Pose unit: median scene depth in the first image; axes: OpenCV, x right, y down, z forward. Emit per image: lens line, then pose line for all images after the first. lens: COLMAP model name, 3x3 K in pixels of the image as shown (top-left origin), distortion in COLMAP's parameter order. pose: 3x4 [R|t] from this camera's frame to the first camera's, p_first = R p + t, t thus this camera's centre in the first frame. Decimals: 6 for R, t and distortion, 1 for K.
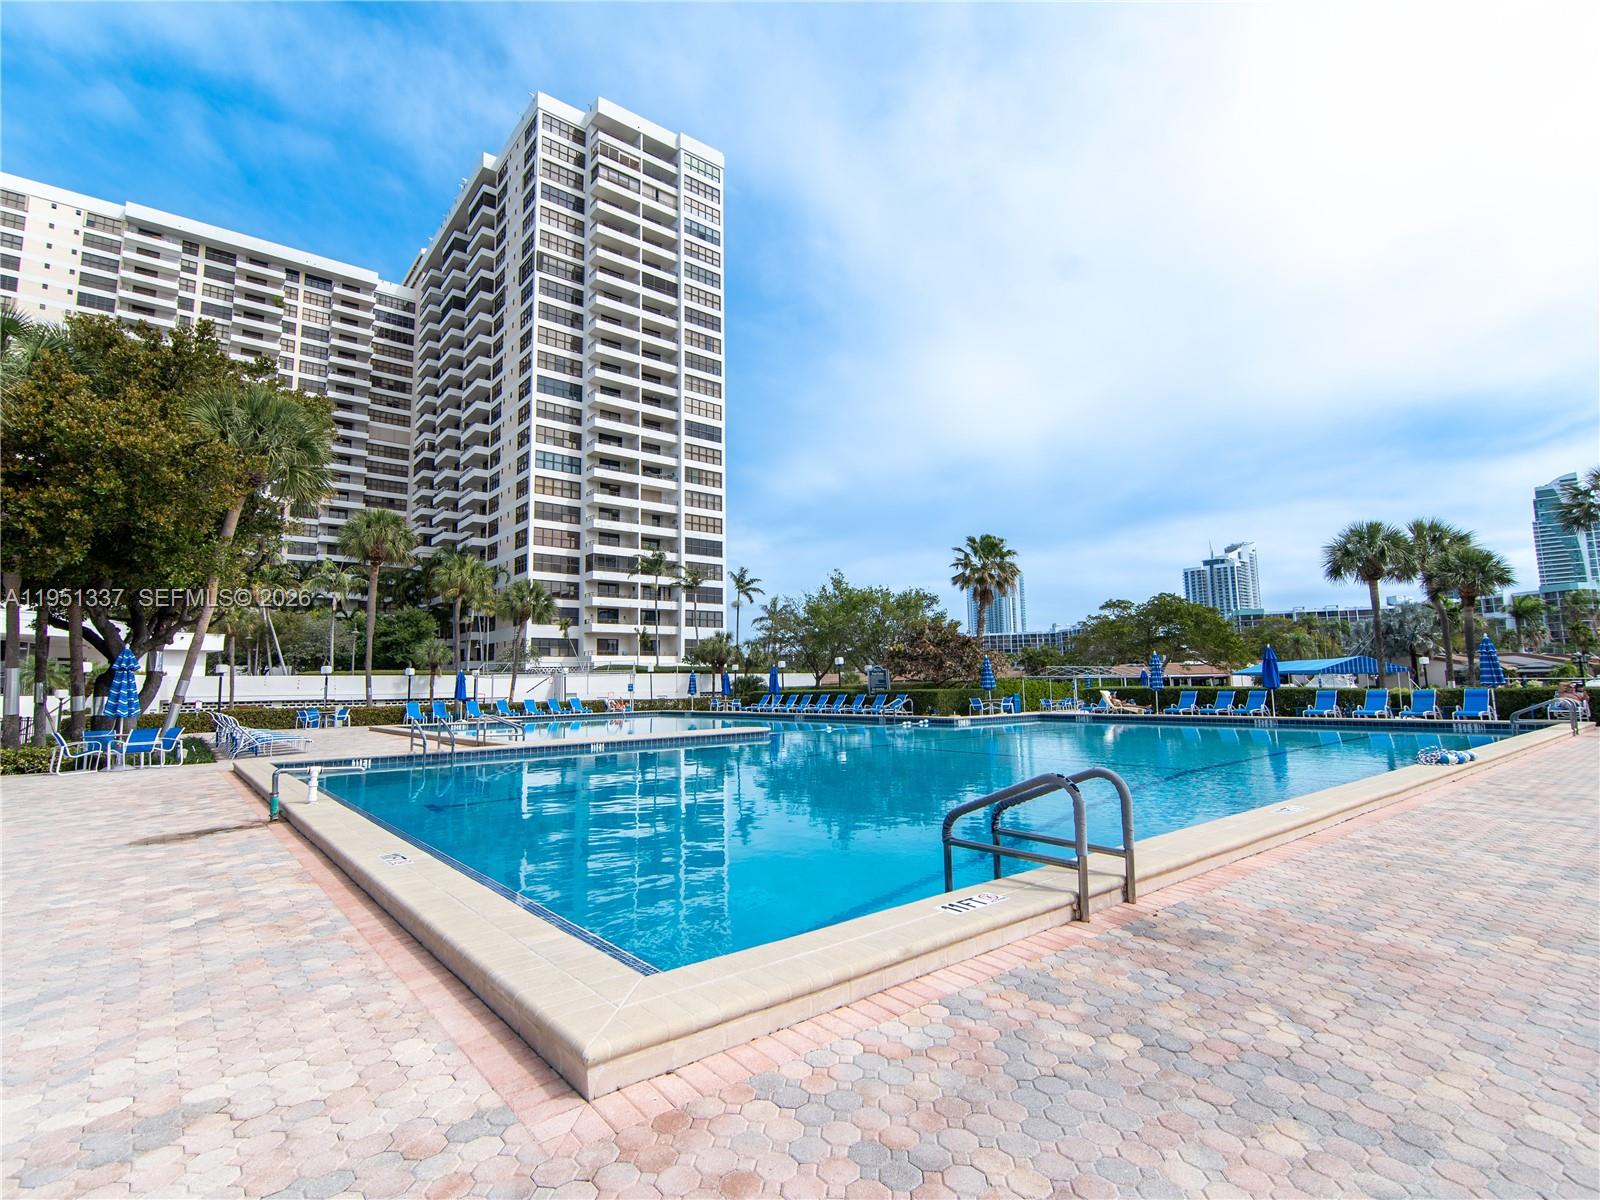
lens RADIAL K [[768.5, 0, 814.8], [0, 768.5, 599.5], [0, 0, 1]] dist [0.005052, -0.001172]
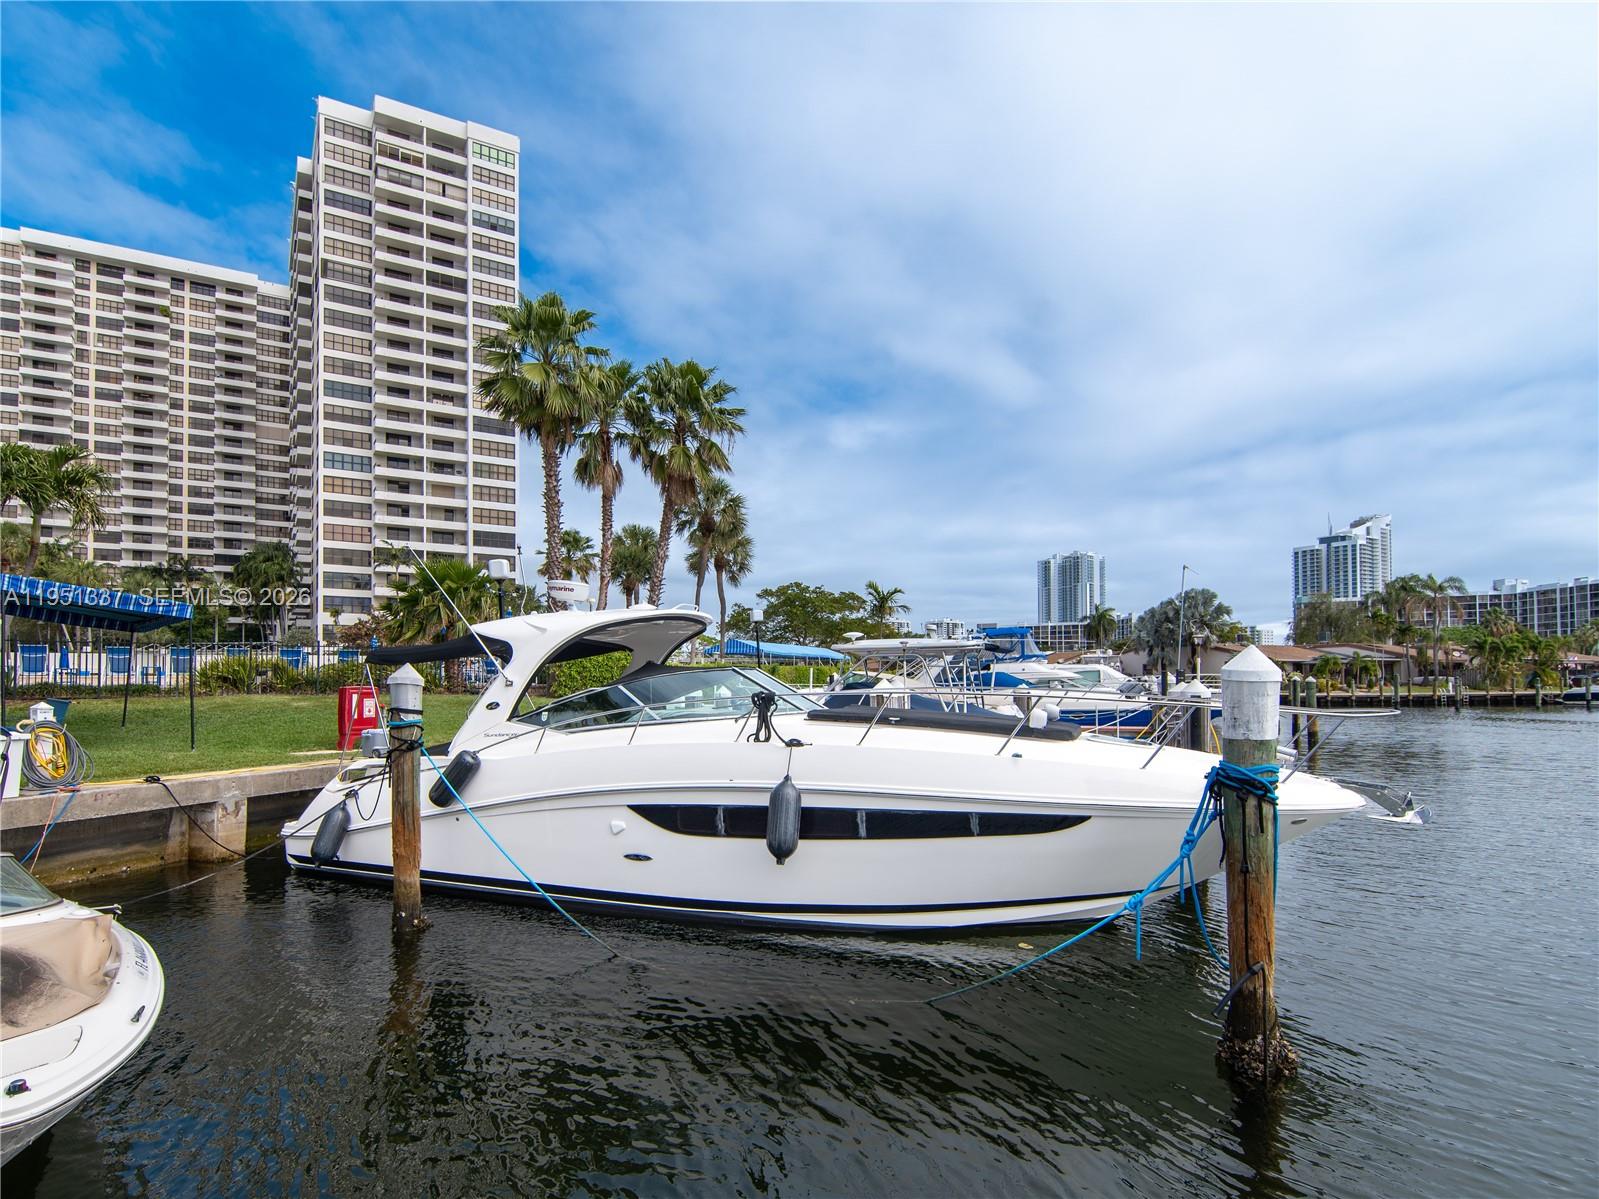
lens RADIAL K [[823.6, 0, 723.4], [0, 823.6, 670.5], [0, 0, 1]] dist [0.005851, -0.000564]
pose [[0.987699, 0.011702, -0.155926, 0.323605], [0.004098, 0.994916, 0.100623, -0.001173], [0.156311, -0.100025, 0.982630, -0.075246]]
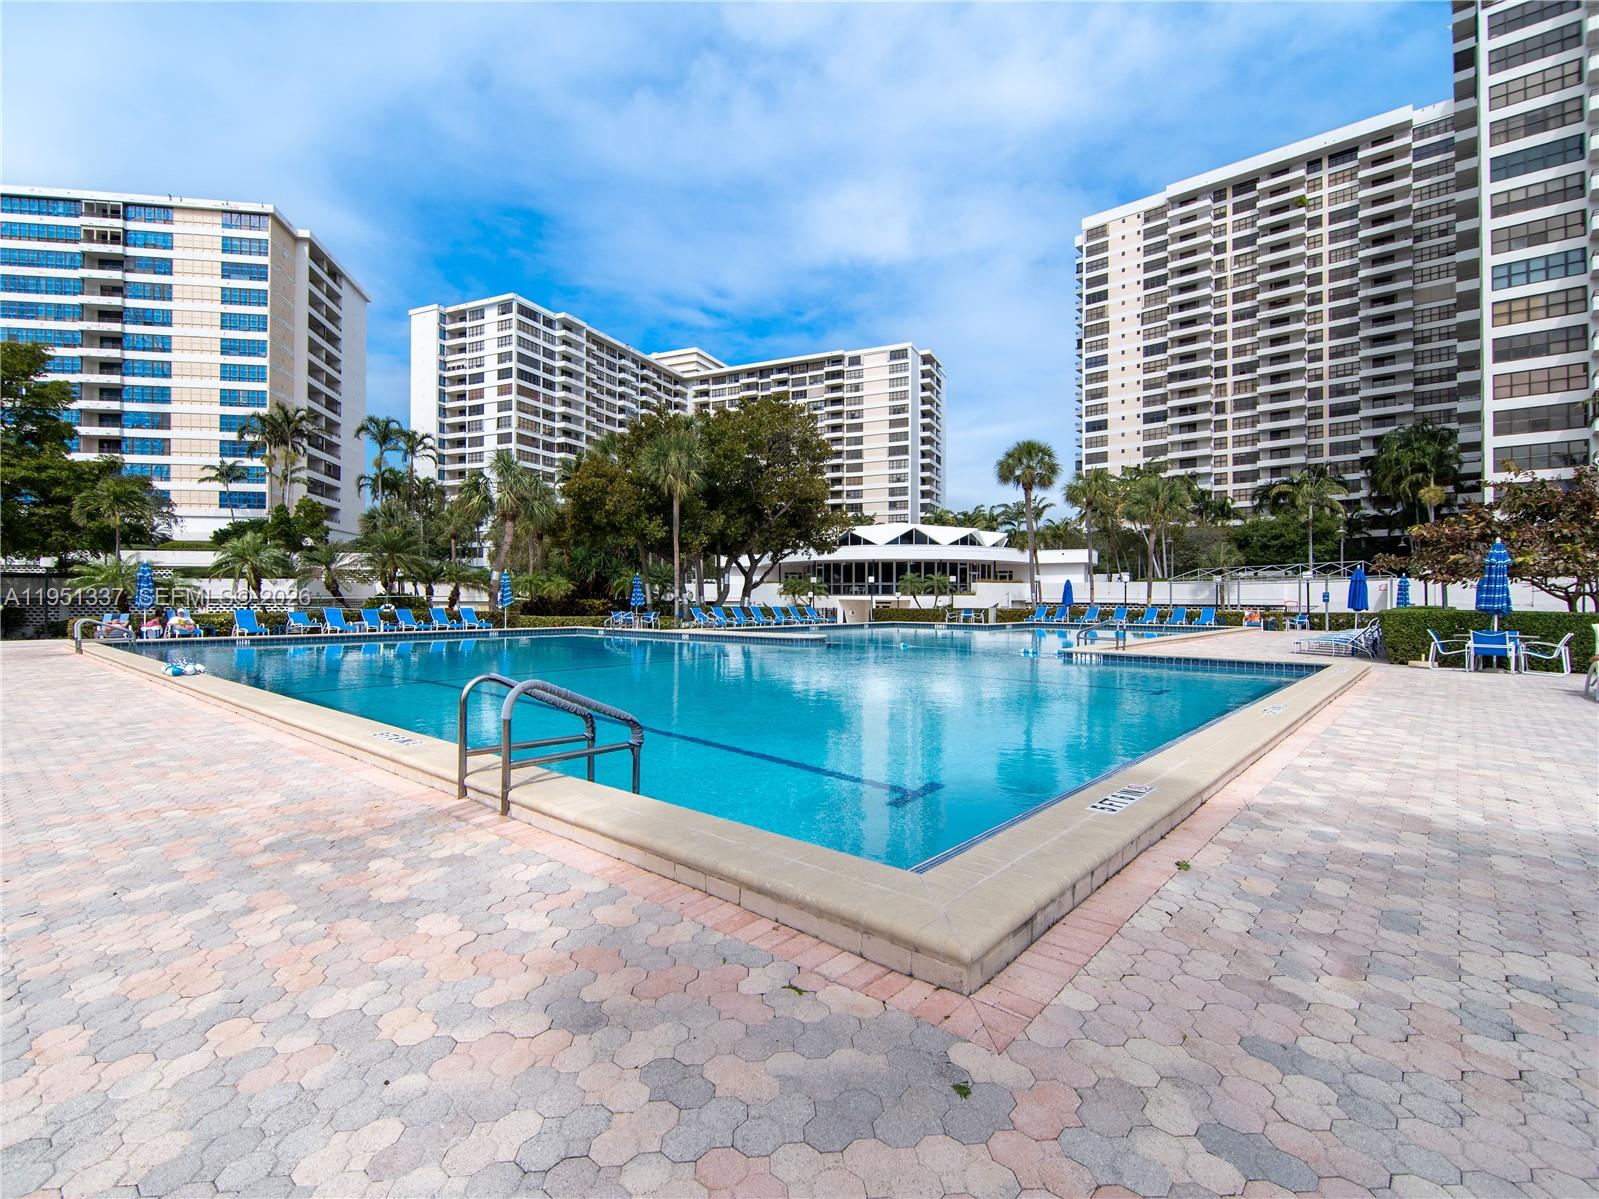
lens RADIAL K [[768.1, 0, 791.9], [0, 768.1, 592.9], [0, 0, 1]] dist [0.005052, -0.001172]
pose [[0.180758, 0.005245, -0.983514, 0.197784], [0.112036, 0.993367, 0.025888, 0.014740], [0.977126, -0.114869, 0.178971, 0.164768]]
